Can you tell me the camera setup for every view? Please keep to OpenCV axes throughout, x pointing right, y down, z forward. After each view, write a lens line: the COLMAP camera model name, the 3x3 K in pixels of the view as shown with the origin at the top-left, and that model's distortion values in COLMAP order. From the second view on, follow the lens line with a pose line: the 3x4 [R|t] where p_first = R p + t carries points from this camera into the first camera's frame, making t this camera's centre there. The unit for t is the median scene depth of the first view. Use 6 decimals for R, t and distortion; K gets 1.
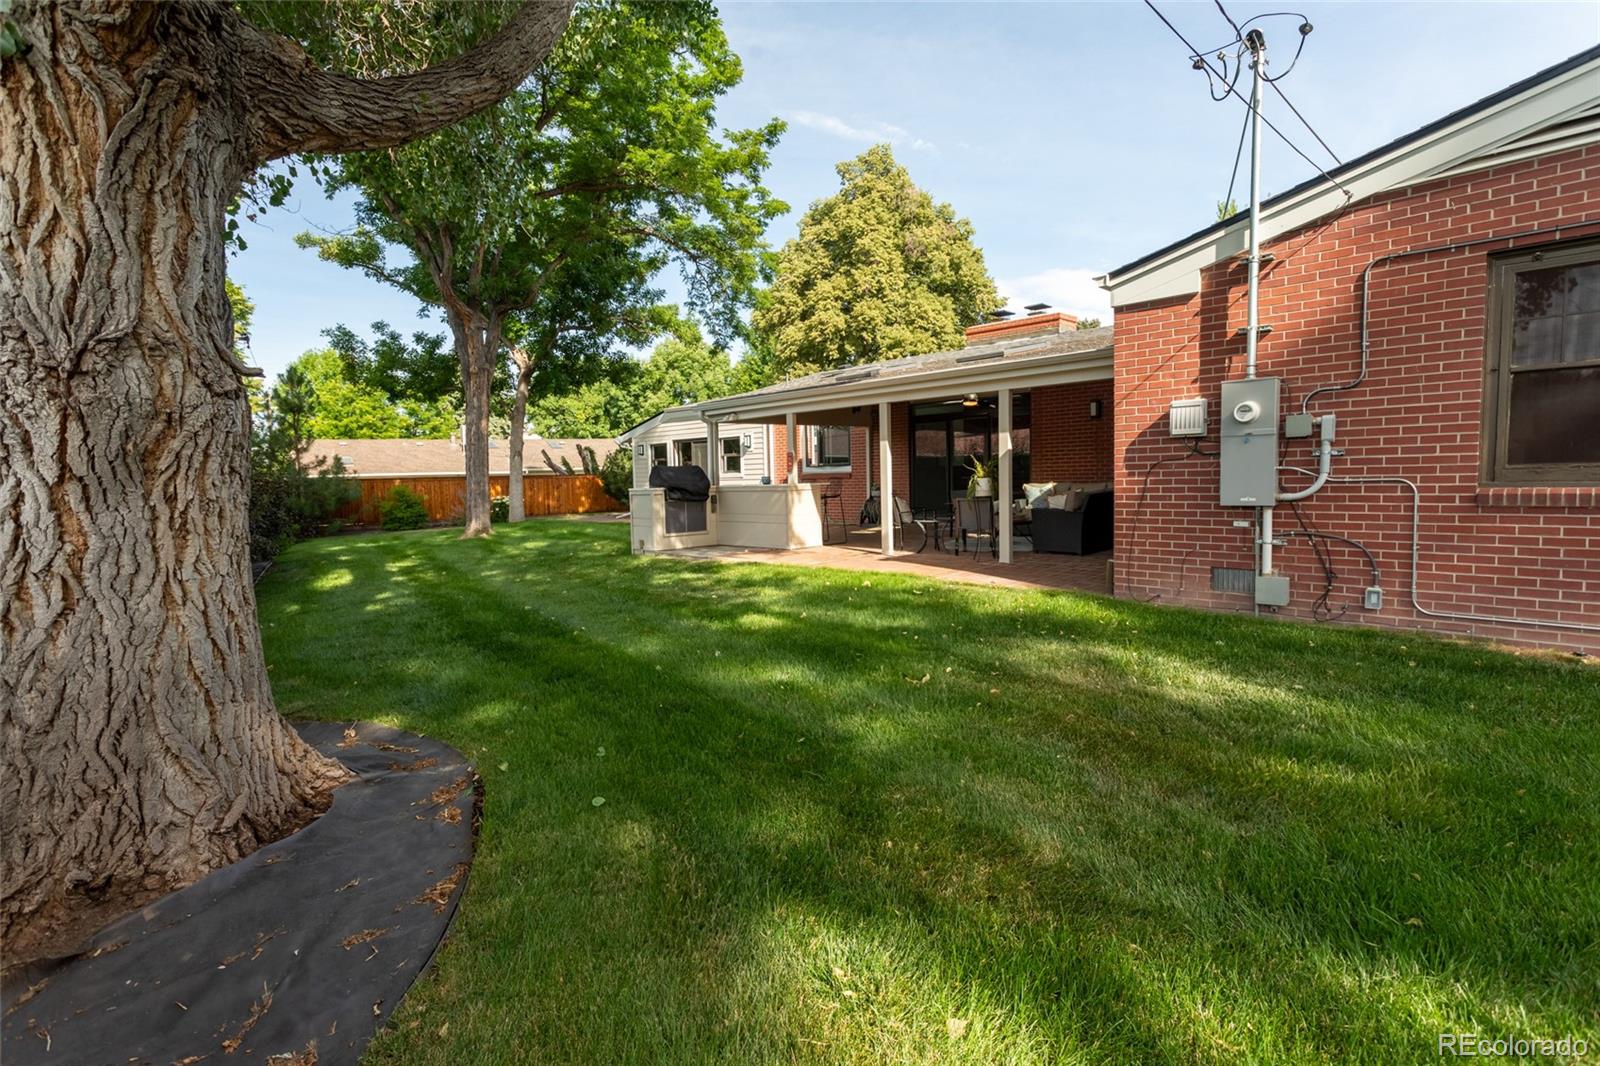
lens RADIAL K [[834.7, 0, 800.0], [0, 834.7, 533.0], [0, 0, 1]] dist [0.001037, -0.000027]
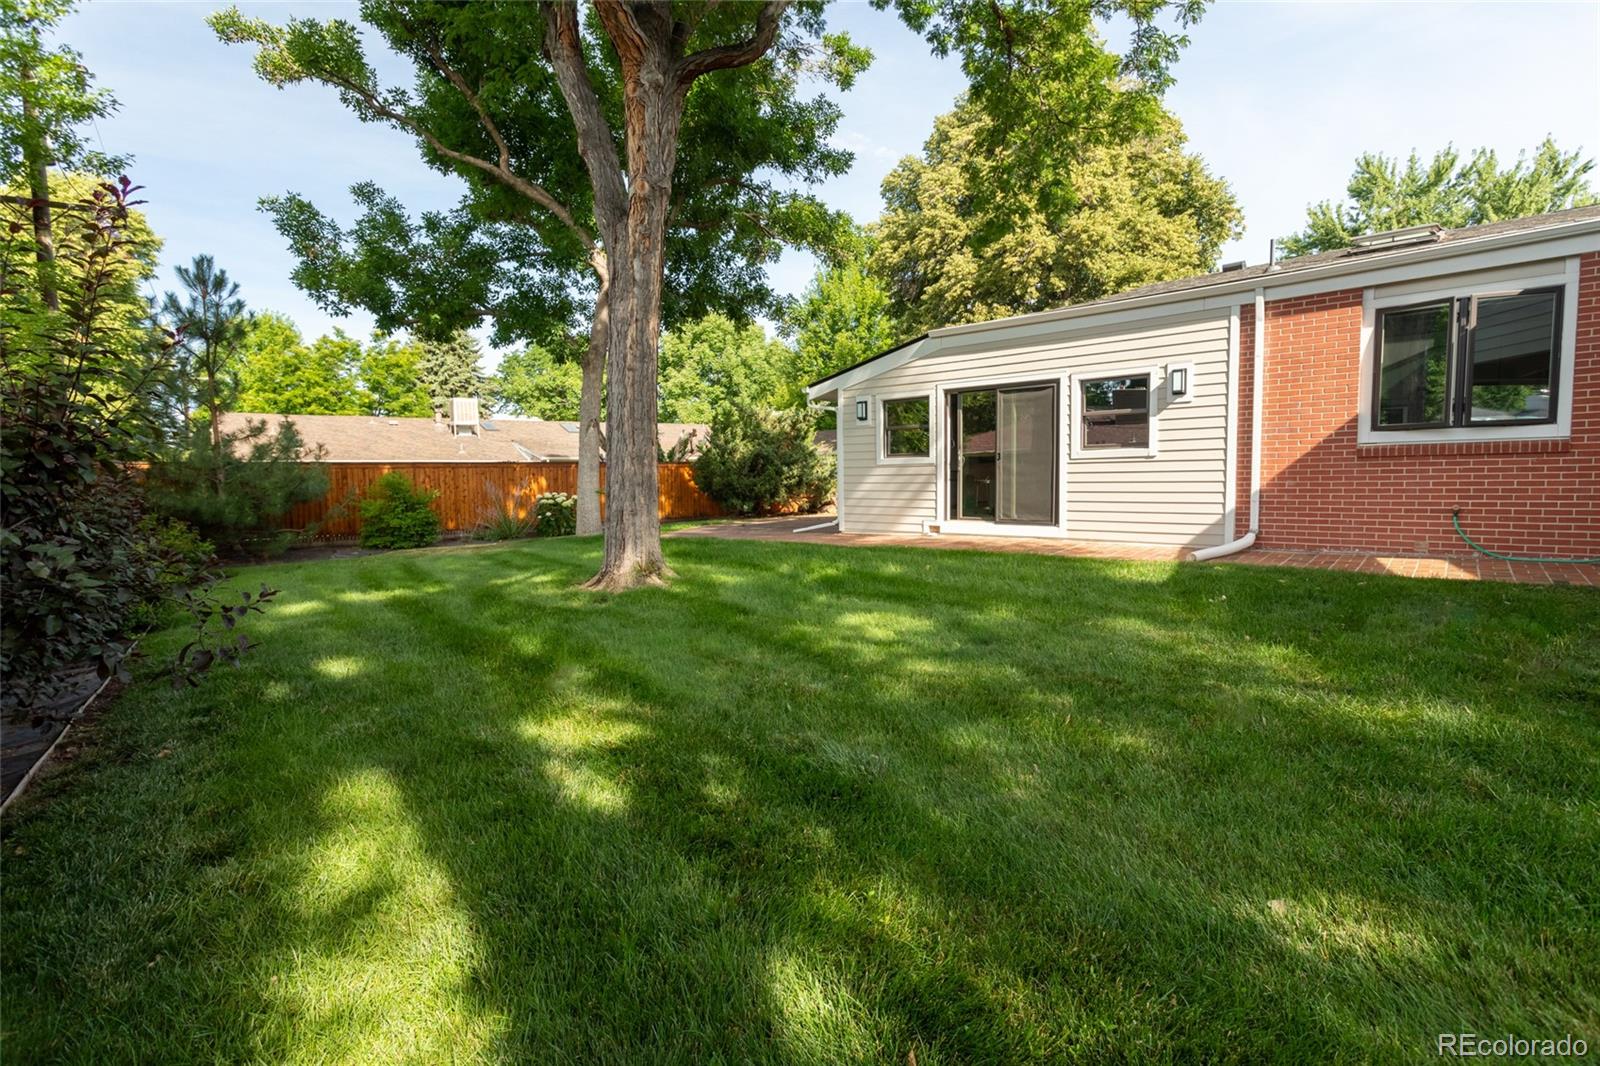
lens RADIAL K [[822.6, 0, 800.0], [0, 822.6, 533.0], [0, 0, 1]] dist [0.001186, 0.000492]
pose [[0.997708, 0.005849, 0.067410, -0.225730], [-0.005665, 0.999980, -0.002913, -0.014020], [-0.067426, 0.002525, 0.997721, 0.387959]]
